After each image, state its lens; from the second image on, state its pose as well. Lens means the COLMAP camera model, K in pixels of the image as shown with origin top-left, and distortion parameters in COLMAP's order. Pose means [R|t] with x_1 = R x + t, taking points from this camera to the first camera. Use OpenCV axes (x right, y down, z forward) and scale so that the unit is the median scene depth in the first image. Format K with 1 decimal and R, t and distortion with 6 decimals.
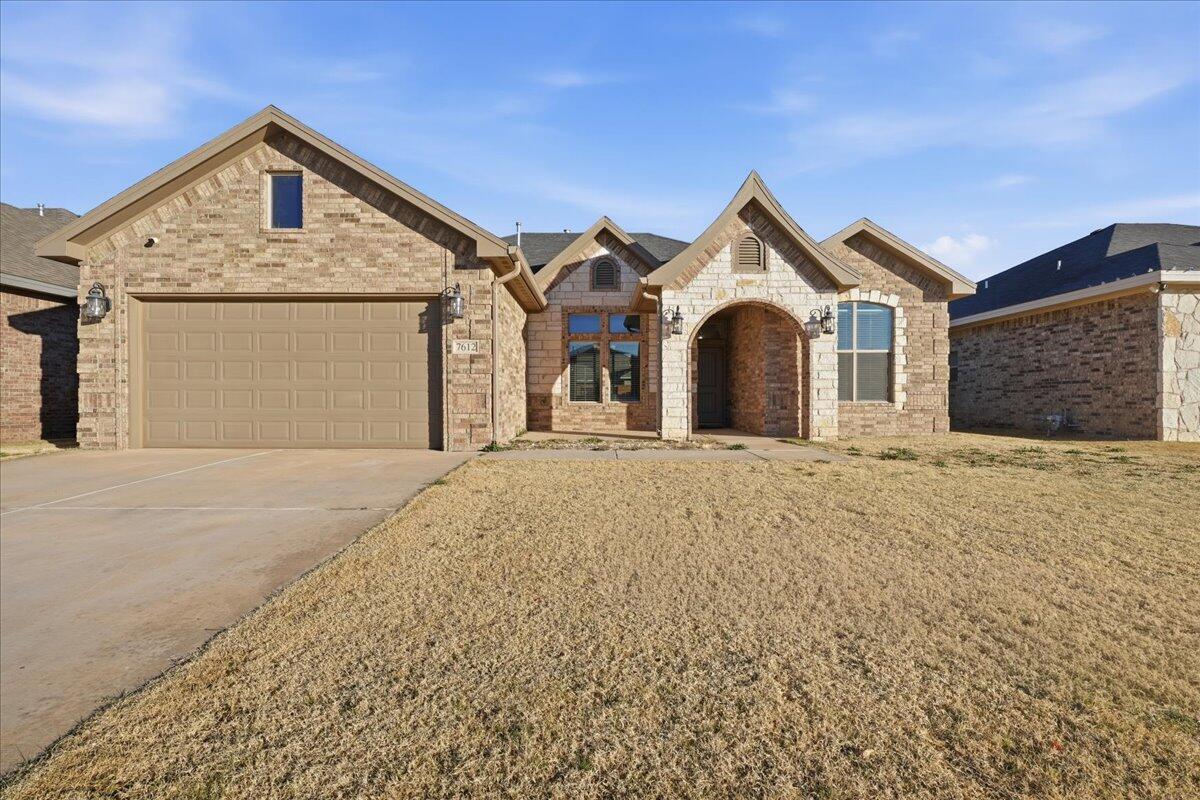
lens RADIAL K [[542.5, 0, 600.0], [0, 542.5, 400.0], [0, 0, 1]] dist [0.000279, 0.000168]
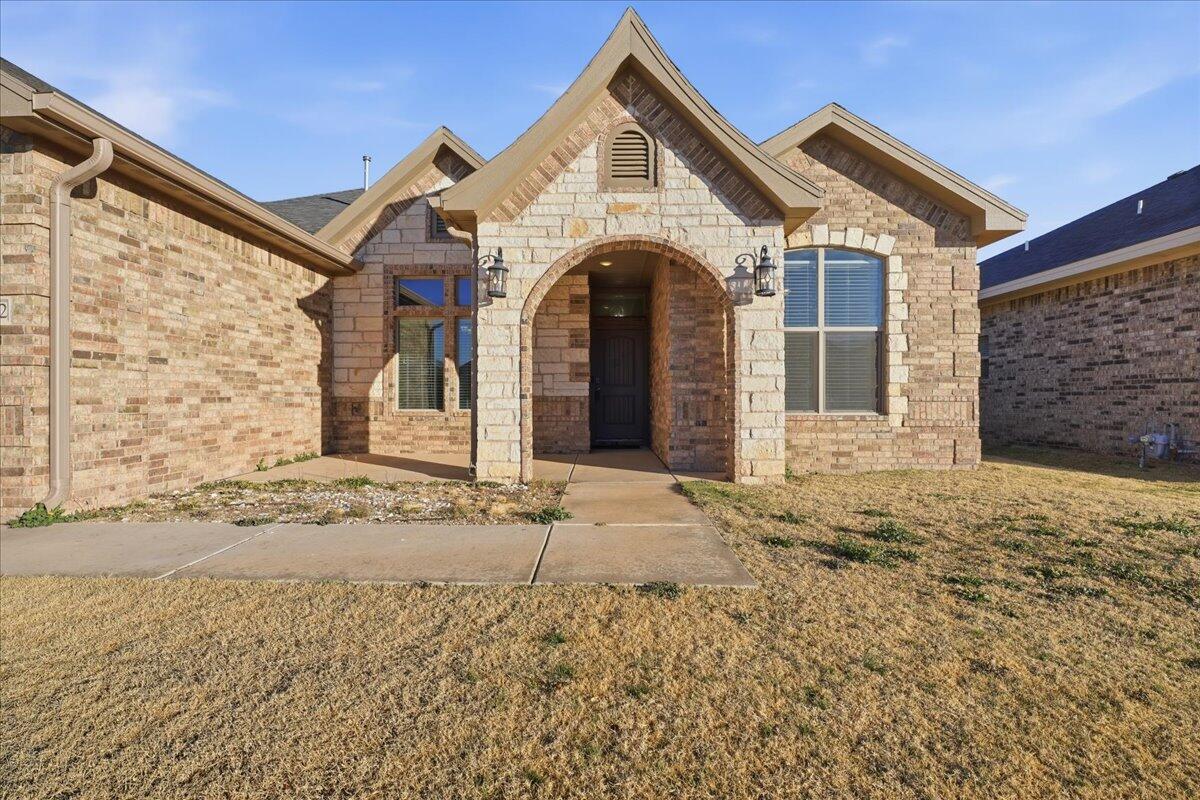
lens RADIAL K [[554.4, 0, 598.5], [0, 554.4, 391.8], [0, 0, 1]] dist [-0.003072, 0.000061]
pose [[0.999788, 0.000045, -0.020602, 0.235655], [-0.000211, 0.999967, -0.008089, -0.015430], [0.020601, 0.008092, 0.999755, 0.381425]]
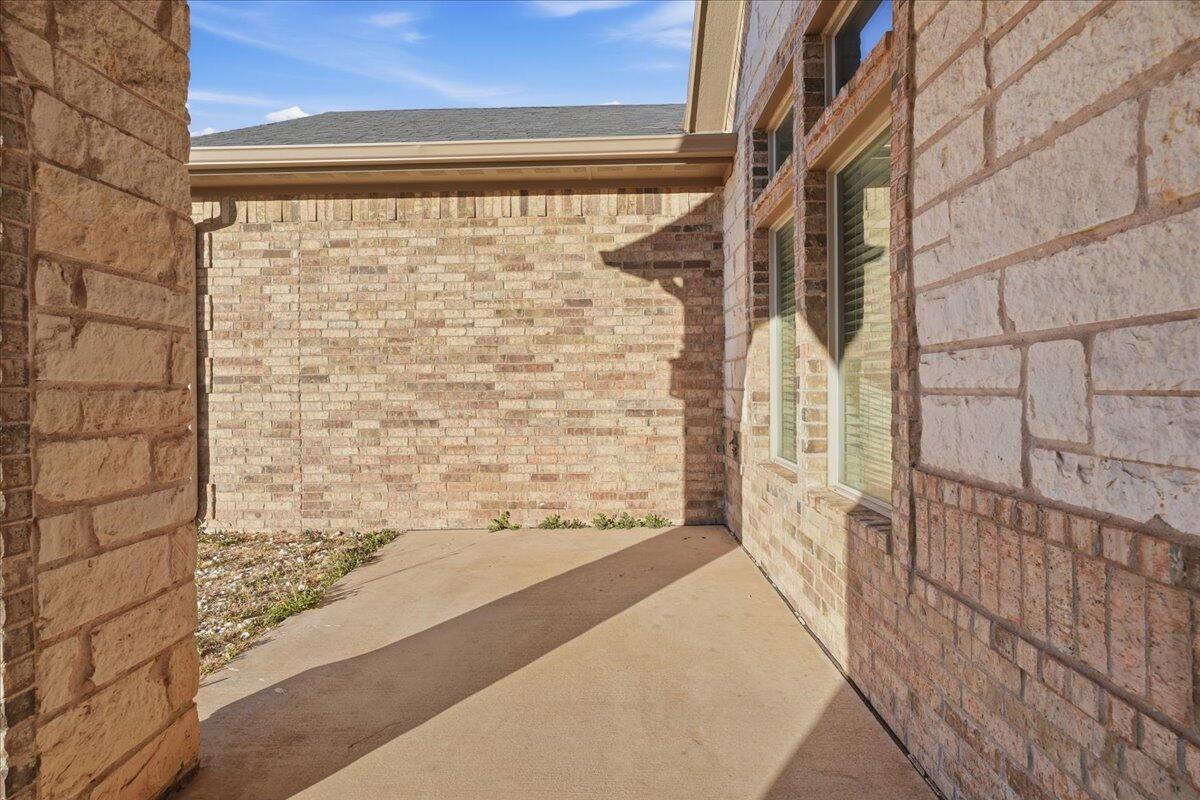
lens RADIAL K [[554.4, 0, 598.5], [0, 554.4, 391.8], [0, 0, 1]] dist [-0.003072, 0.000061]
pose [[-0.040491, 0.009487, -0.999135, 0.255340], [0.010777, 0.999901, 0.009058, -0.037350], [0.999122, -0.010401, -0.040589, 1.066933]]
